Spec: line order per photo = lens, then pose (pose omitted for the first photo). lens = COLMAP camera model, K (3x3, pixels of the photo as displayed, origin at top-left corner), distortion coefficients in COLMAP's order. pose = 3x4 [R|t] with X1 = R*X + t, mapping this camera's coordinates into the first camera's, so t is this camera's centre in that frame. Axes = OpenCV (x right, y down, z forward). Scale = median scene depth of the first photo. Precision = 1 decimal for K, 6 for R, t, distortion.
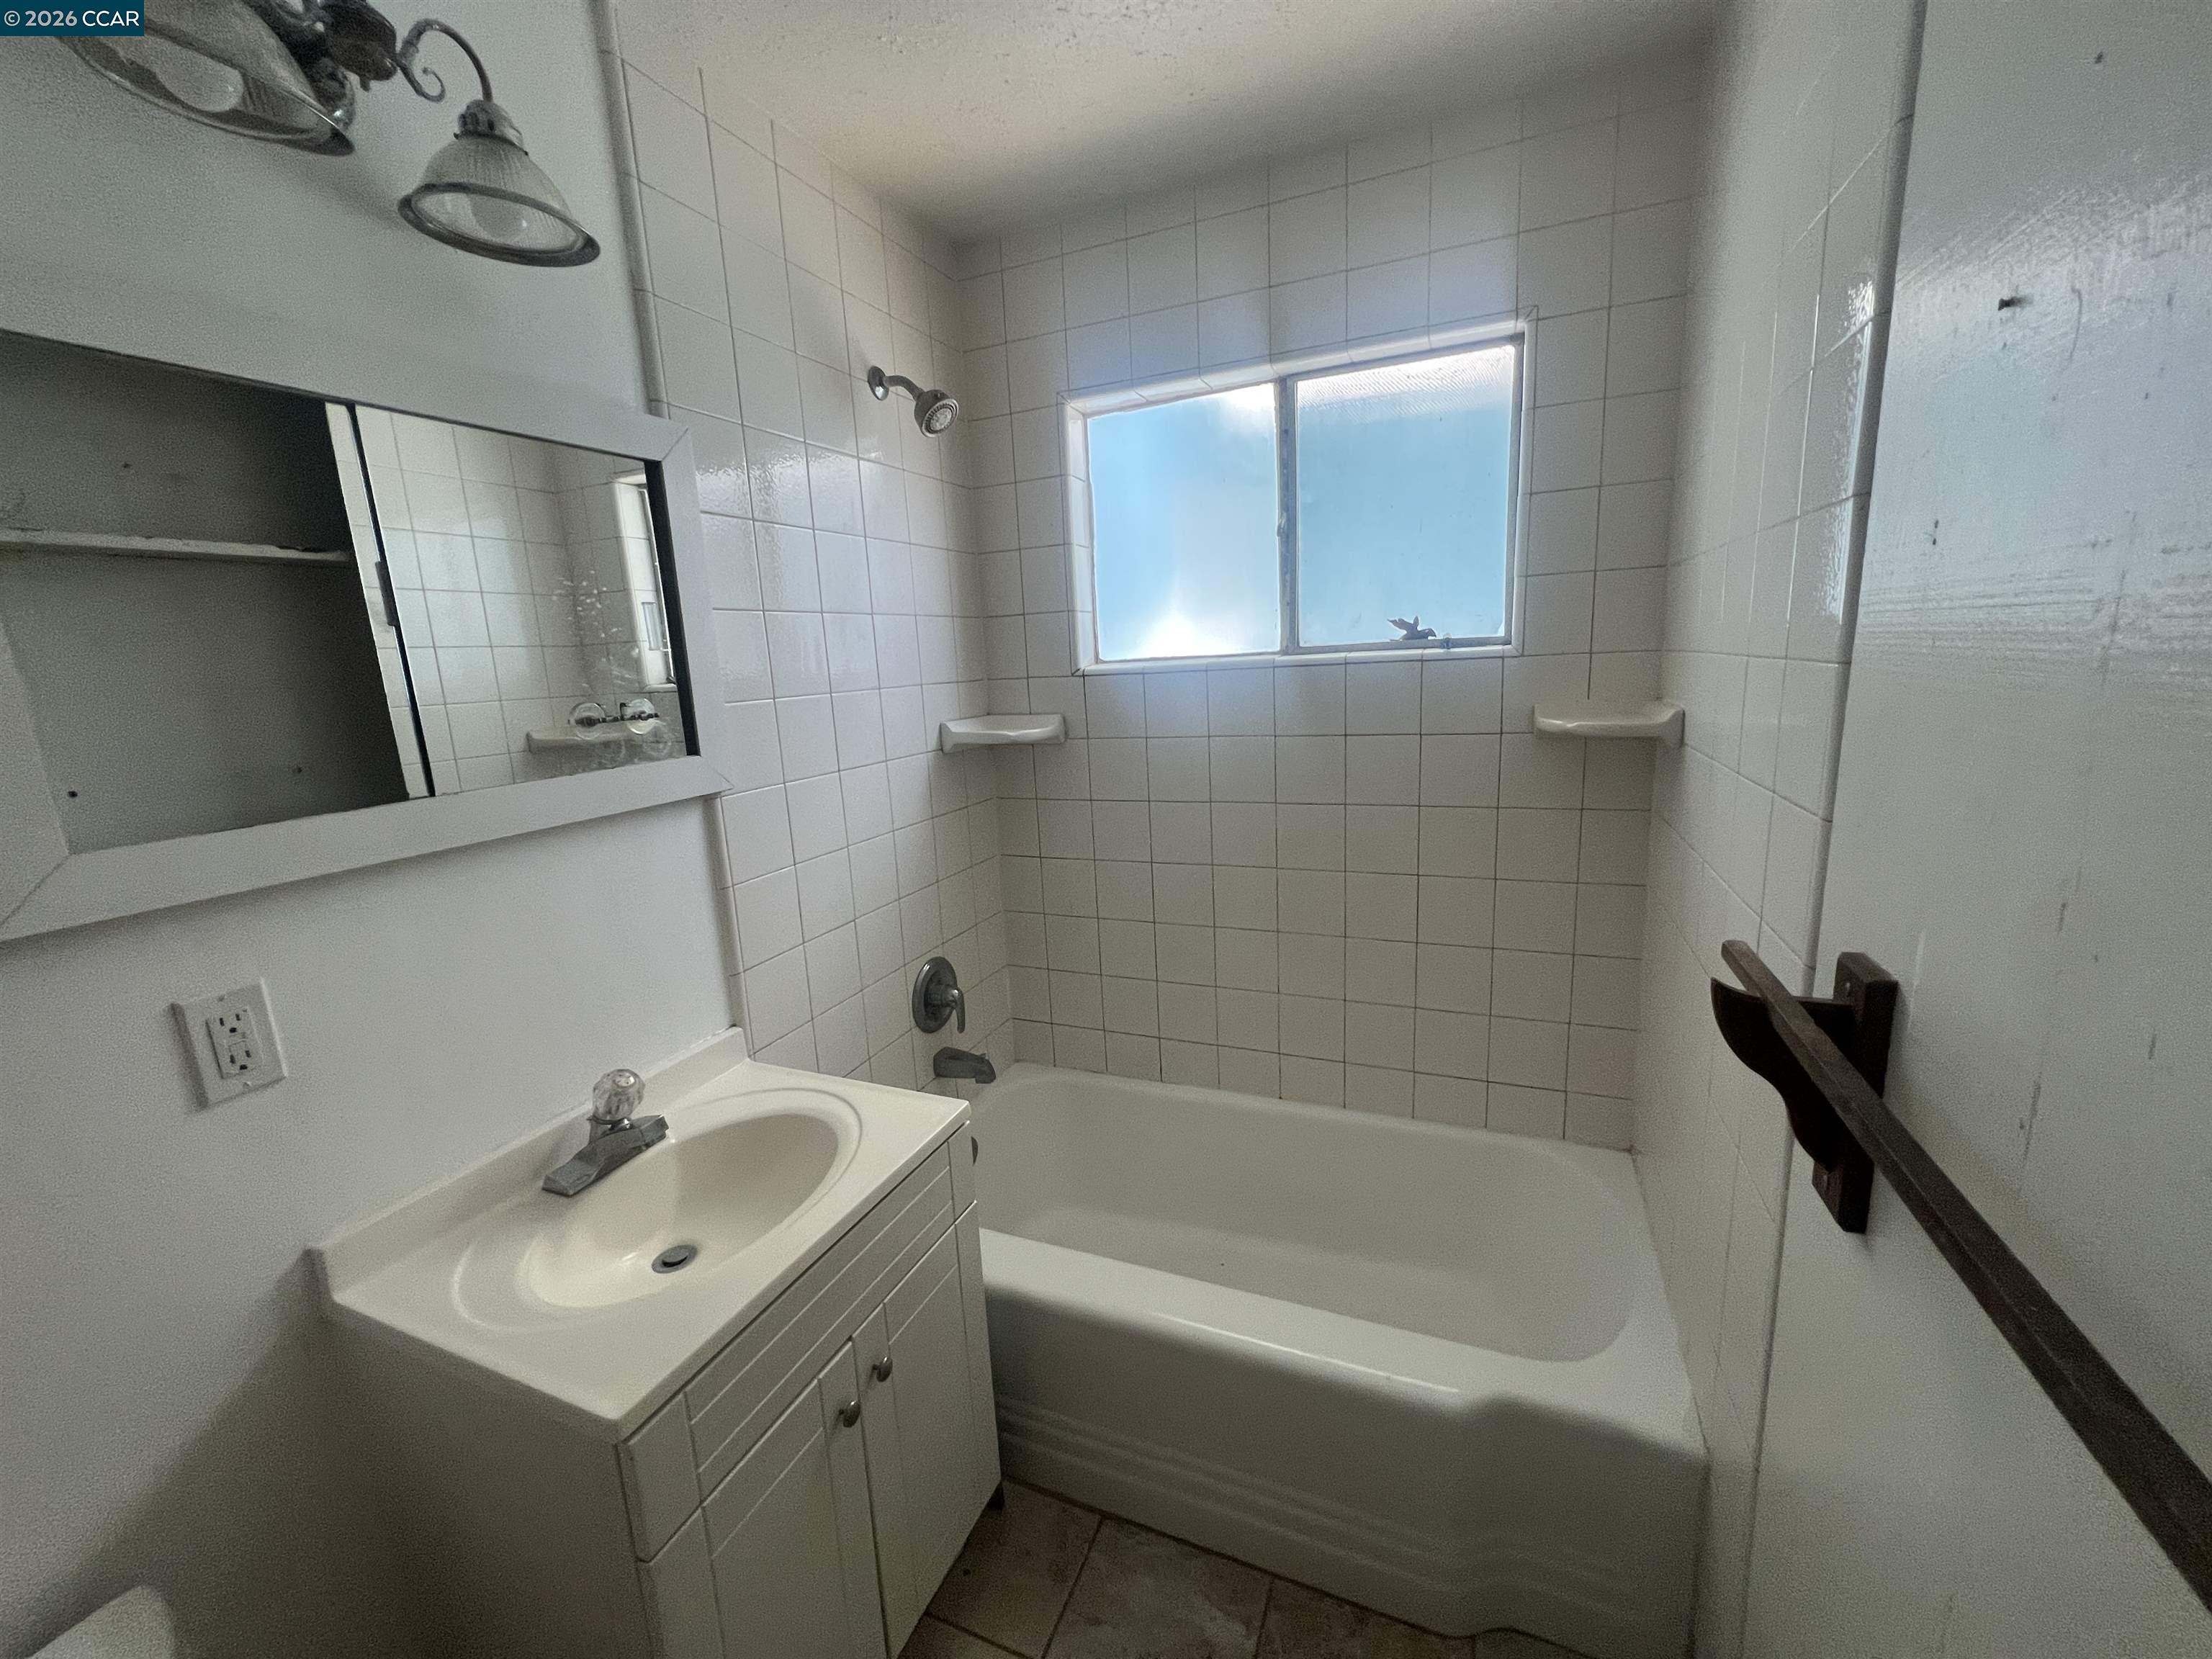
lens RADIAL K [[884.4, 0, 1108.6], [0, 884.4, 823.9], [0, 0, 1]] dist [-0.001539, -0.000160]
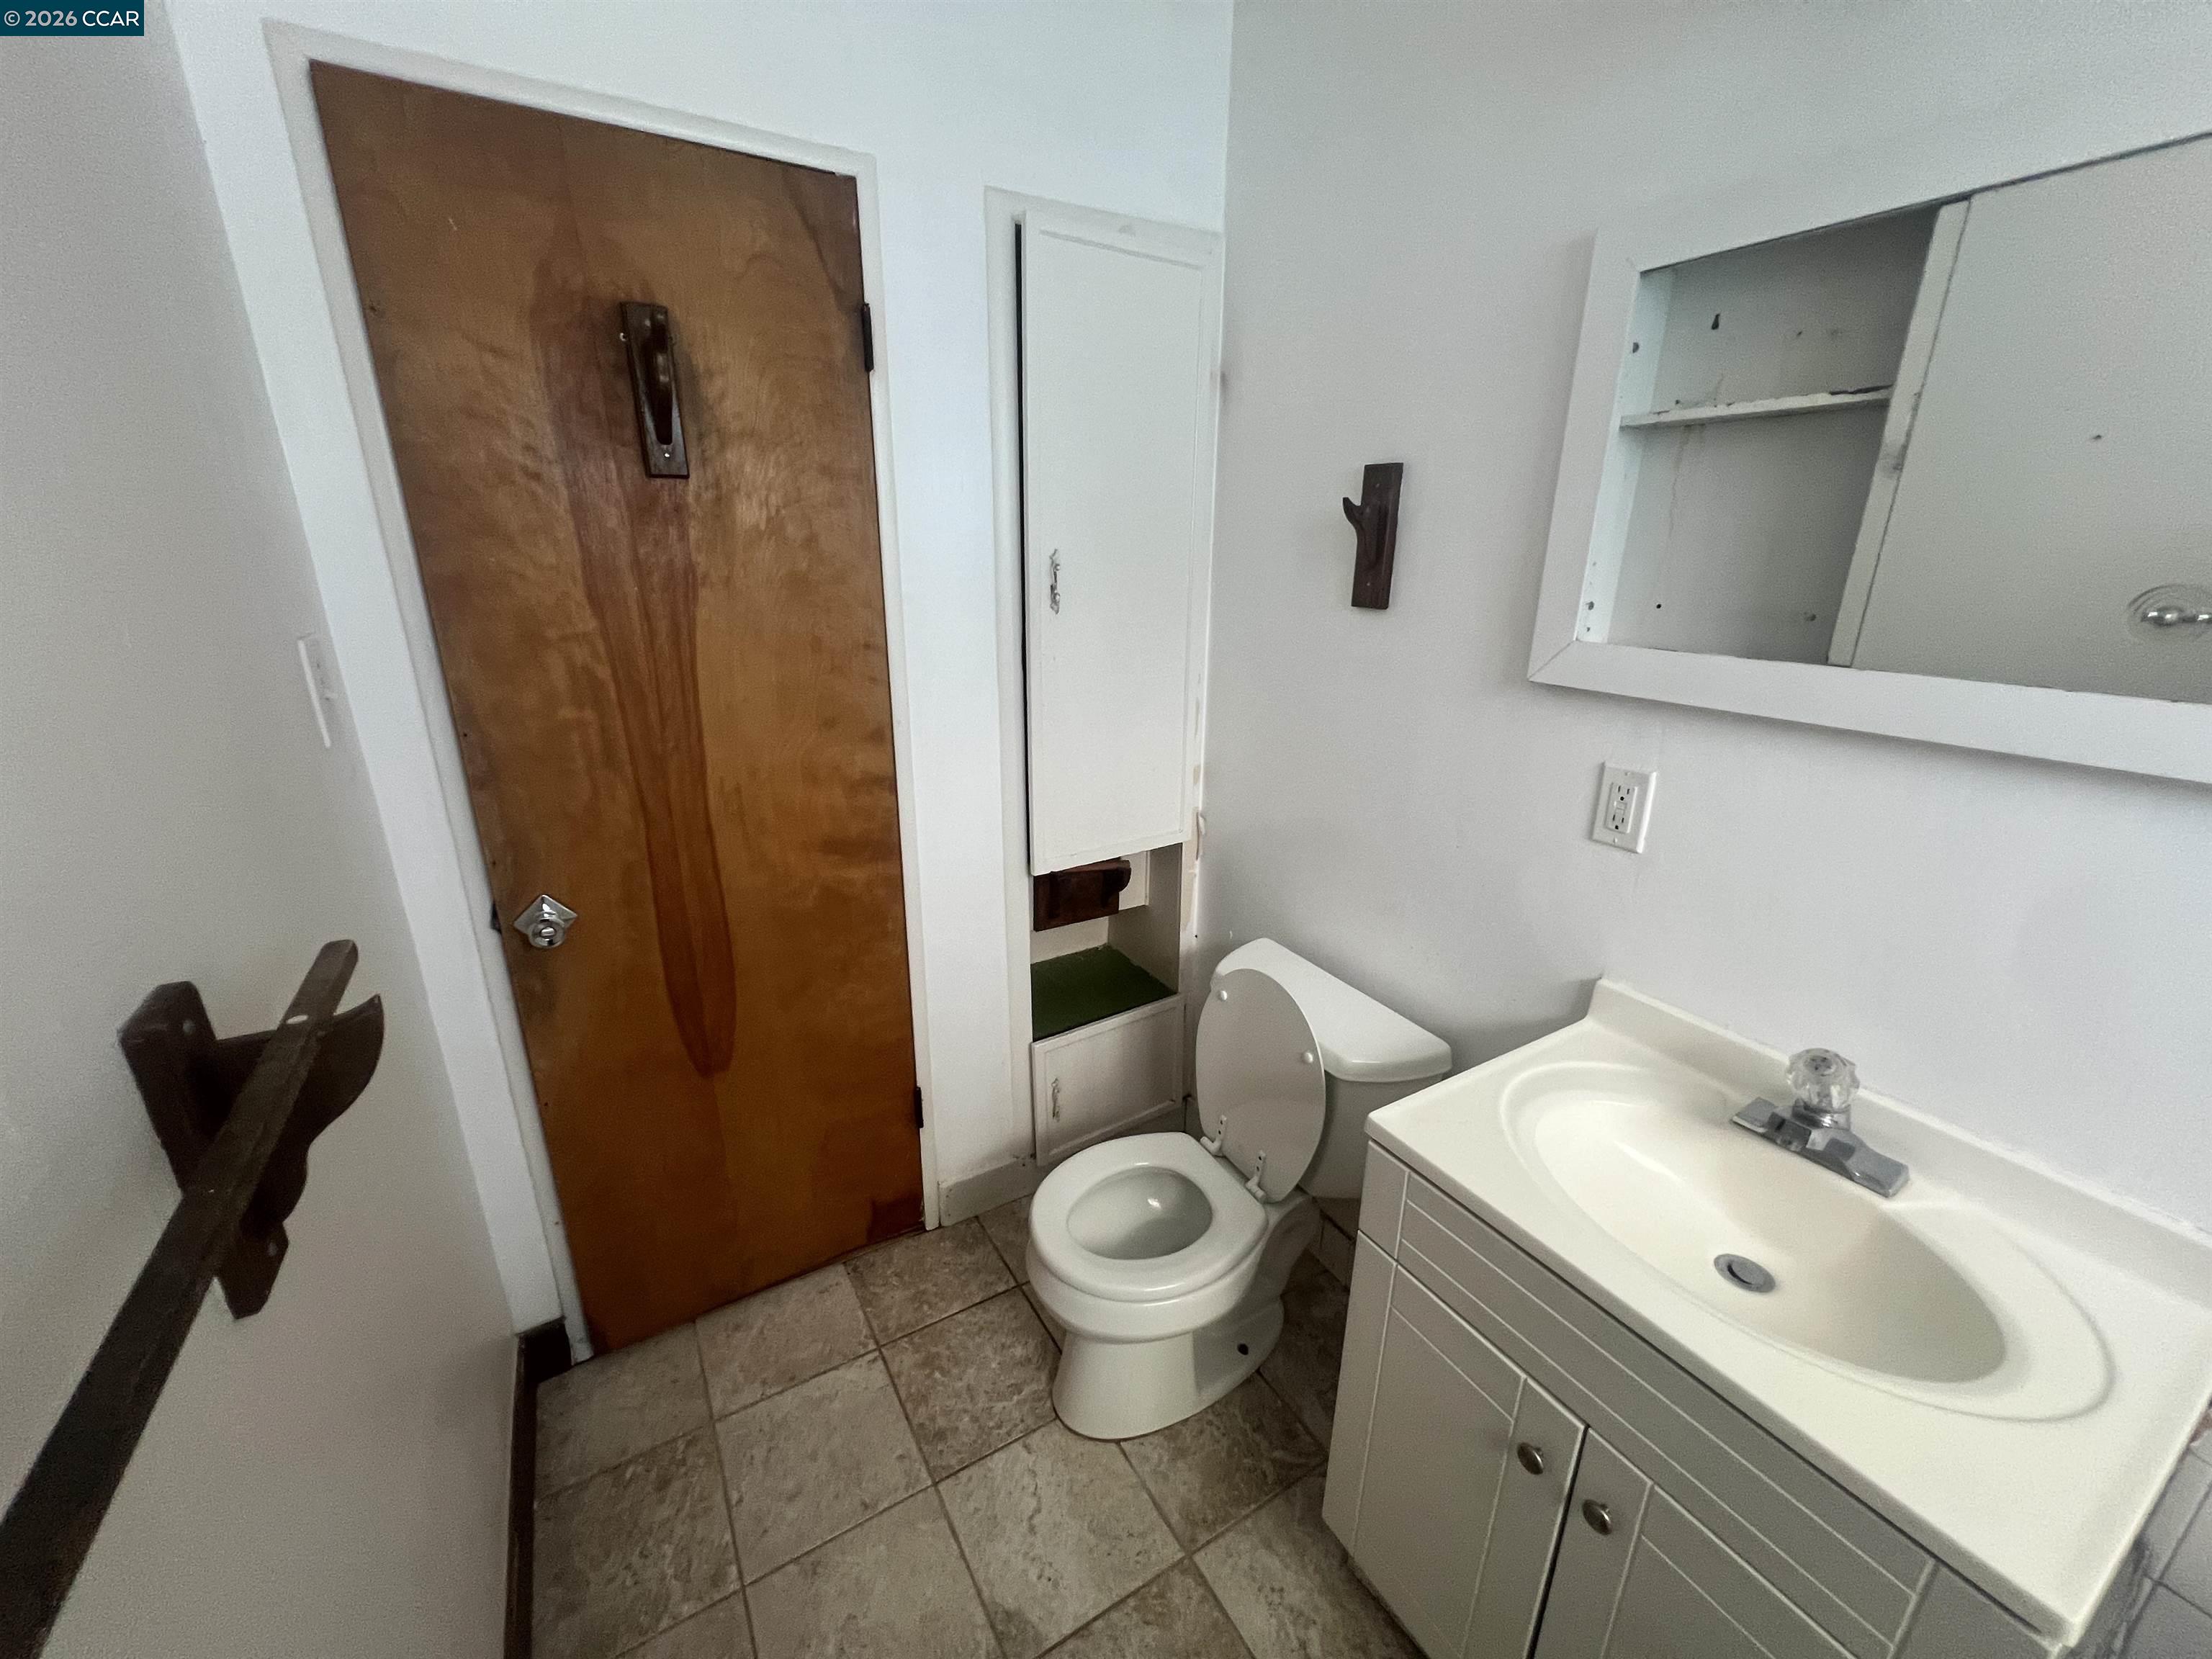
lens RADIAL K [[884.4, 0, 1108.6], [0, 884.4, 823.9], [0, 0, 1]] dist [-0.001539, -0.000160]
pose [[-0.594102, 0.293667, -0.748867, 0.457616], [-0.131173, 0.883144, 0.450388, -0.221553], [0.793622, 0.365808, -0.486157, 0.999736]]
